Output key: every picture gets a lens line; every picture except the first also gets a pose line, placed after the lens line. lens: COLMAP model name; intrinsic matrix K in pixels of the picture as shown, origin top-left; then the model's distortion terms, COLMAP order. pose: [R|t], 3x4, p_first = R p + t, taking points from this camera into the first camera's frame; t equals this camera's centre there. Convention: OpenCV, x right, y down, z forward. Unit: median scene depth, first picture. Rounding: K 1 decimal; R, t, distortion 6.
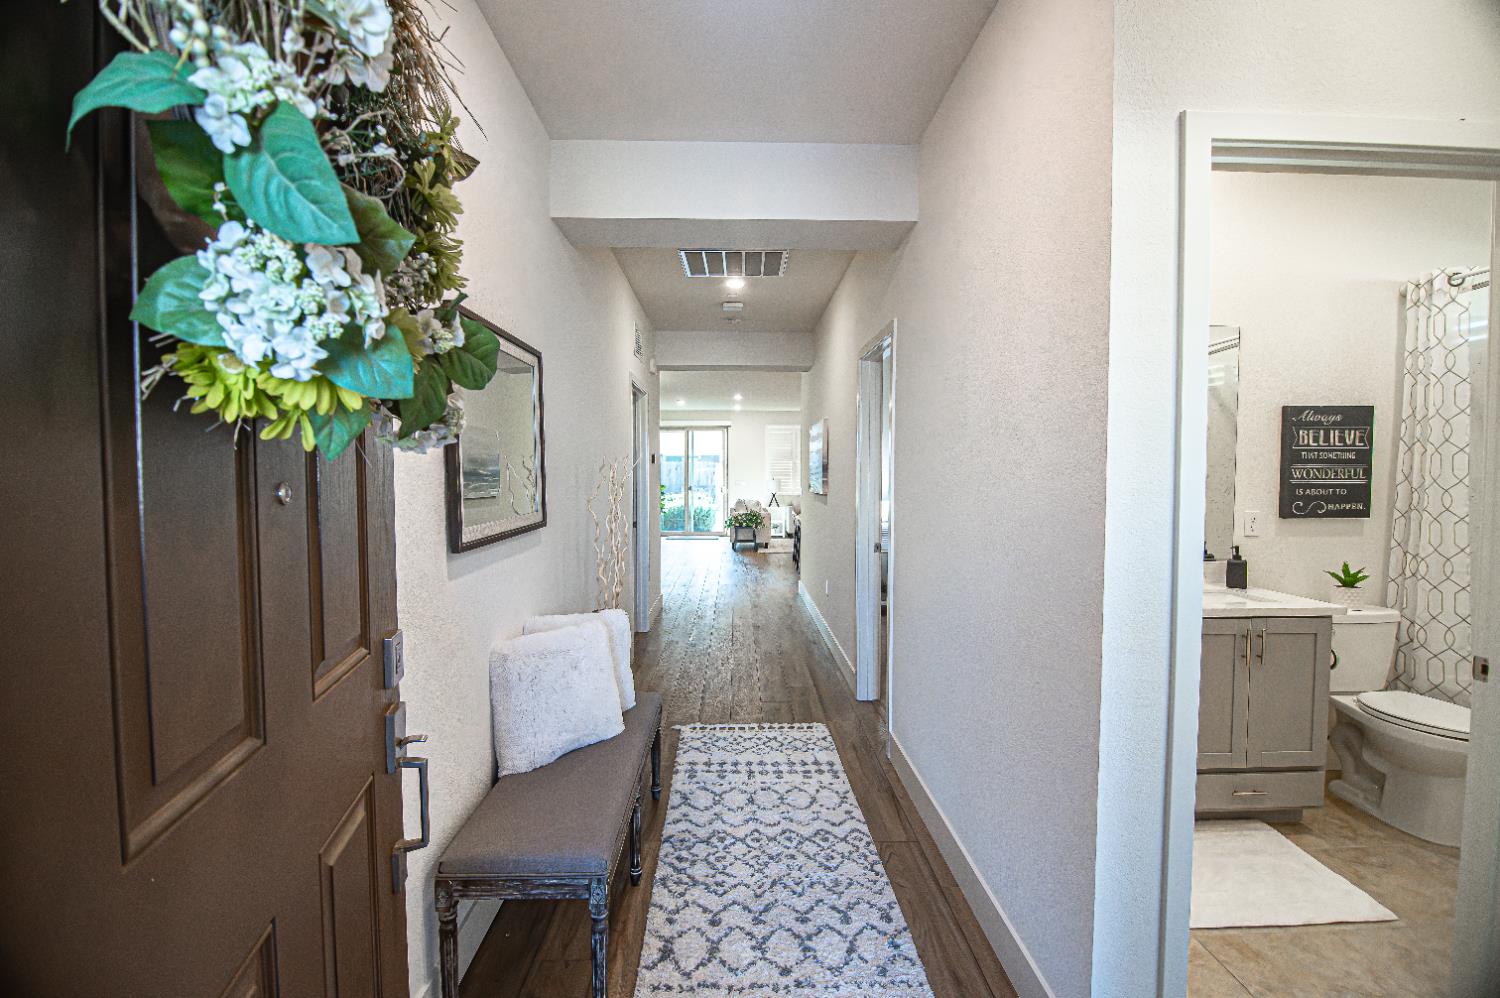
lens RADIAL K [[701.8, 0, 750.0], [0, 701.8, 499.0], [0, 0, 1]] dist [-0.005567, -0.011244]
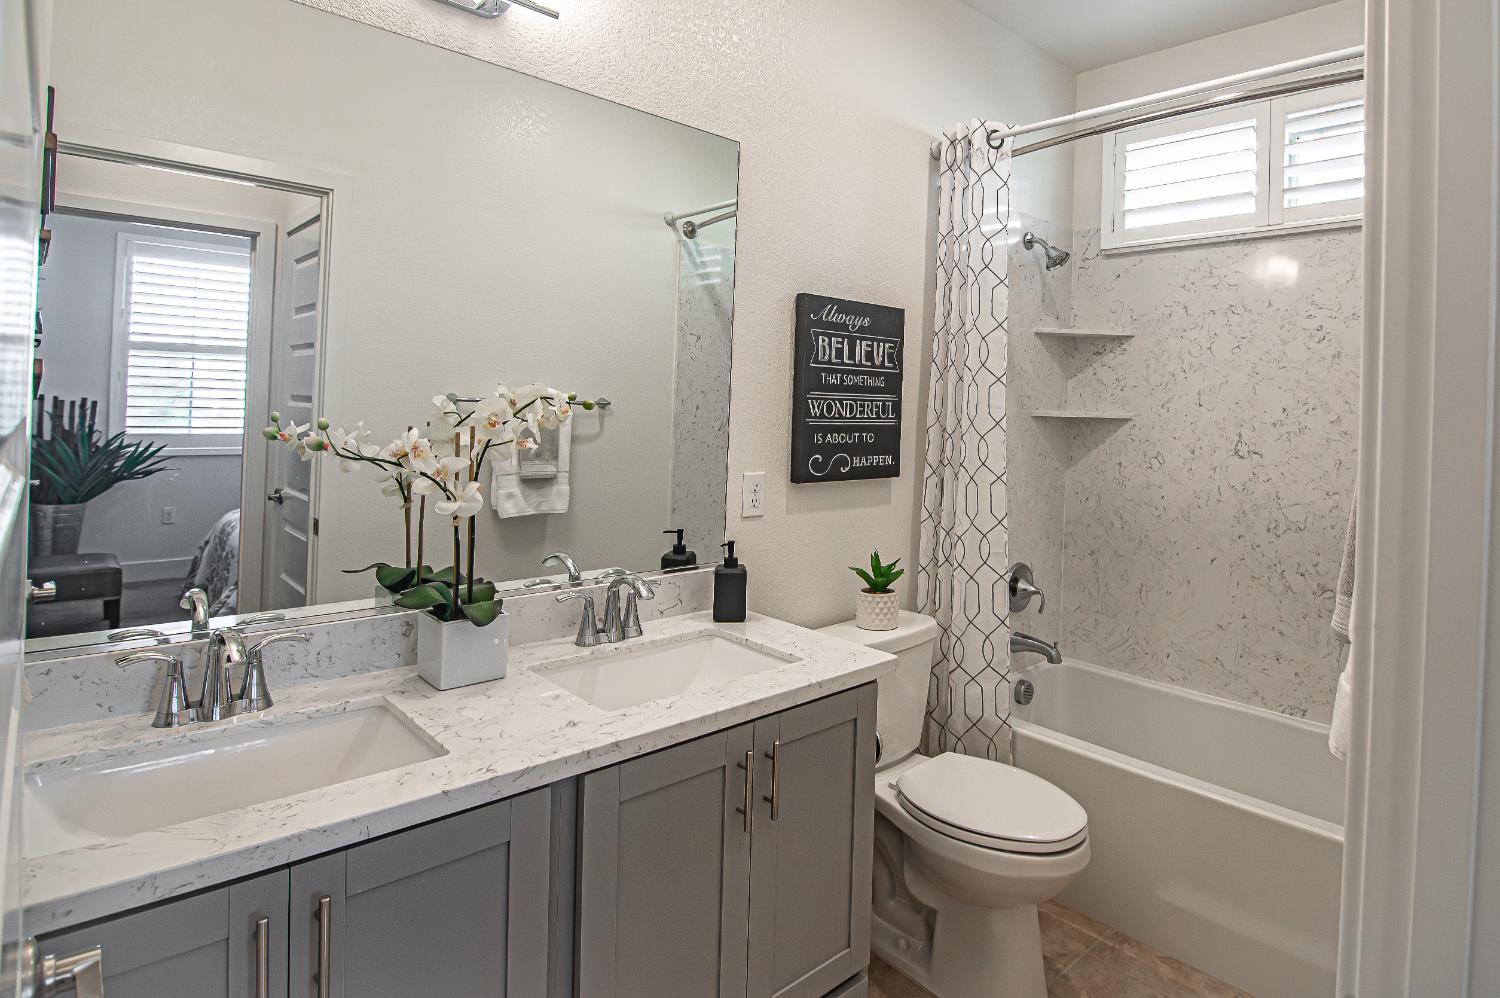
lens RADIAL K [[701.8, 0, 750.0], [0, 701.8, 499.0], [0, 0, 1]] dist [-0.005567, -0.011244]
pose [[0.808238, -0.054688, 0.586311, 0.379120], [-0.010298, 0.994213, 0.106930, -0.022684], [-0.588766, -0.092463, 0.802998, 0.538506]]
